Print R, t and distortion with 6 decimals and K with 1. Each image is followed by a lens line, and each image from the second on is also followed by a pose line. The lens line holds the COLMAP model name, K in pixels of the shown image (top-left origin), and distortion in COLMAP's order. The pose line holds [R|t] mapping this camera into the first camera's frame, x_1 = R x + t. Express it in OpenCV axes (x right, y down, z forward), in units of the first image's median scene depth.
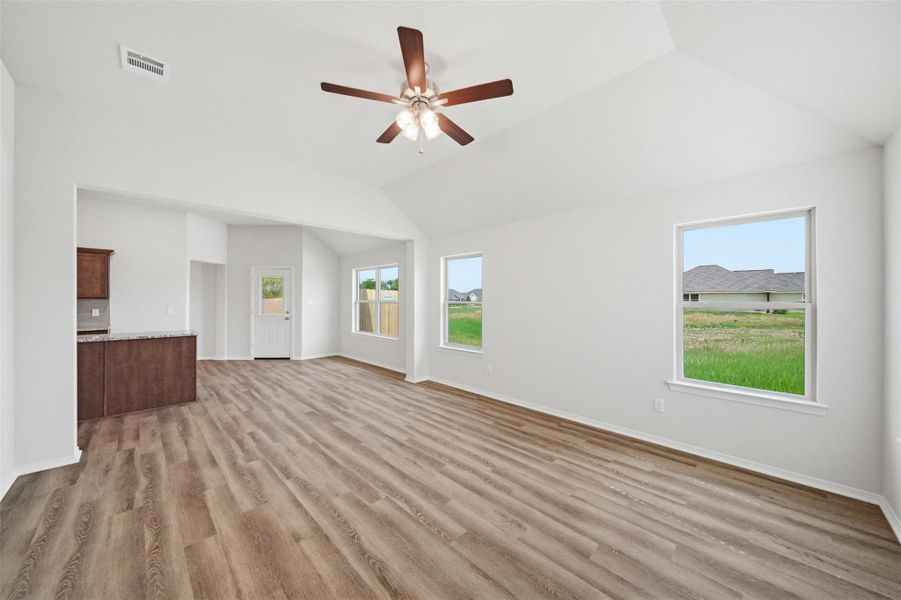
lens RADIAL K [[318.4, 0, 450.5], [0, 318.4, 300.0], [0, 0, 1]] dist [0.011844, -0.006159]
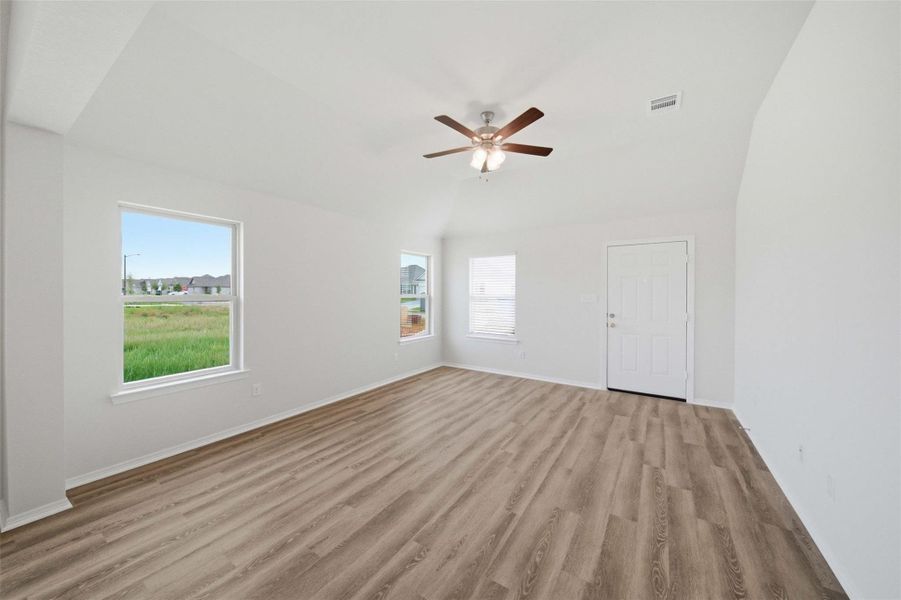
lens RADIAL K [[318.4, 0, 450.5], [0, 318.4, 300.0], [0, 0, 1]] dist [0.011844, -0.006159]
pose [[-0.212162, -0.021959, 0.976988, -0.886770], [0.002471, 0.999732, 0.023006, -0.004949], [-0.977231, 0.007295, -0.212051, 0.937888]]
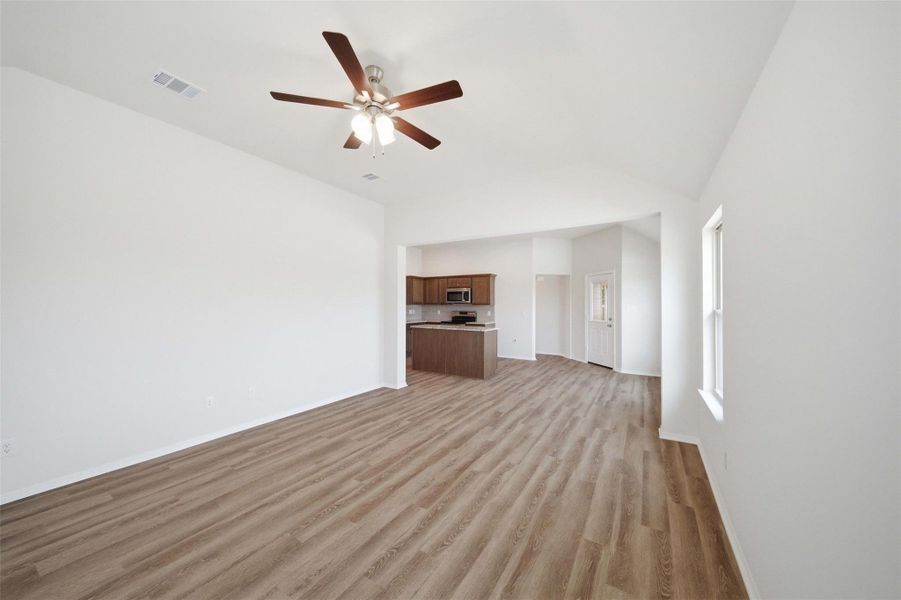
lens RADIAL K [[318.4, 0, 450.5], [0, 318.4, 300.0], [0, 0, 1]] dist [0.011844, -0.006159]
pose [[0.239110, -0.011285, -0.970927, 0.612807], [-0.007270, 0.999884, -0.013411, -0.005748], [0.970965, 0.010265, 0.239000, 0.655407]]
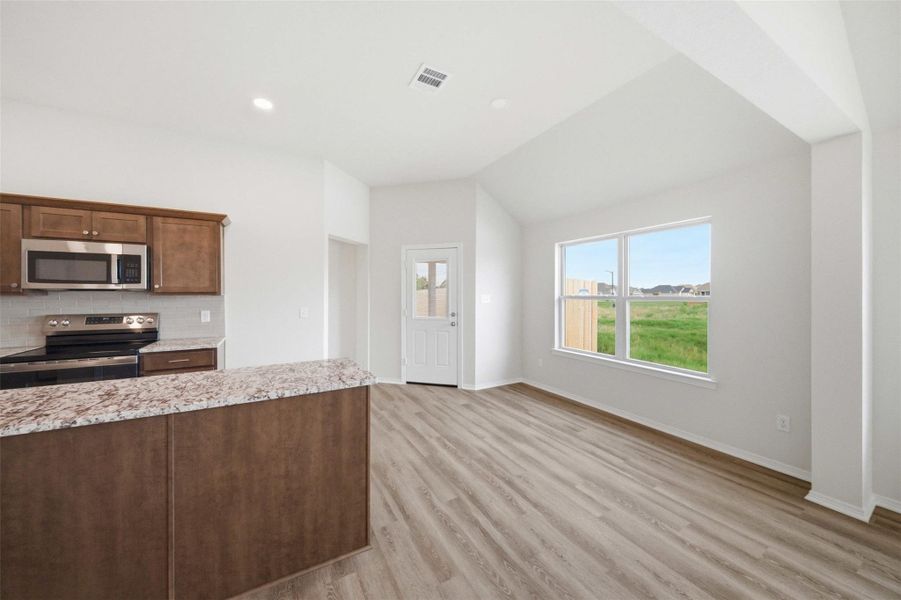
lens RADIAL K [[322.2, 0, 450.5], [0, 322.2, 300.0], [0, 0, 1]] dist [0.007037, -0.000069]
pose [[0.964462, 0.002407, -0.264212, -0.721765], [0.002098, 0.999857, 0.016768, -0.003232], [0.264214, -0.016726, 0.964319, 0.781258]]
